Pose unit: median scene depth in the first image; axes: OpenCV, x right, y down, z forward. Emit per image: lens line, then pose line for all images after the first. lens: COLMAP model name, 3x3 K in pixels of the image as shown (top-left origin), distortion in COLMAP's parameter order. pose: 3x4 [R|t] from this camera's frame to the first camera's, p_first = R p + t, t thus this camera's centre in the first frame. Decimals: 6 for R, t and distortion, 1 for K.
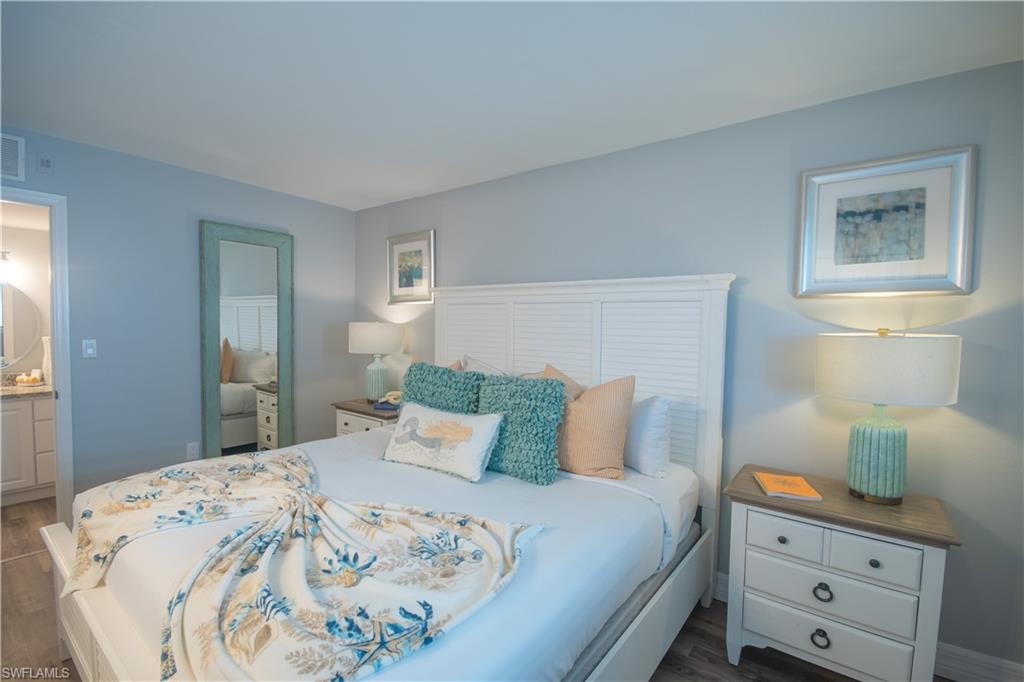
lens RADIAL K [[451.2, 0, 501.7], [0, 451.2, 341.5], [0, 0, 1]] dist [0.000502, -0.008427]
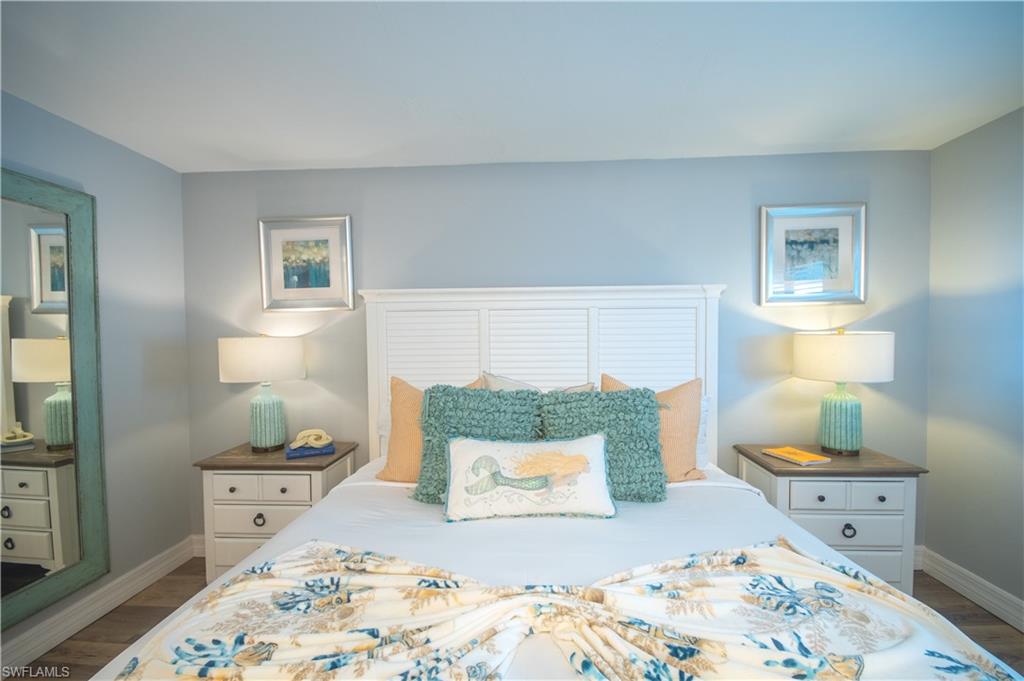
lens RADIAL K [[451.2, 0, 507.2], [0, 451.2, 343.8], [0, 0, 1]] dist [0.000502, -0.008427]
pose [[0.825884, -0.038628, 0.562515, -0.664880], [0.046763, 0.998906, -0.000062, -0.024949], [-0.561897, 0.026356, 0.826787, 0.377918]]
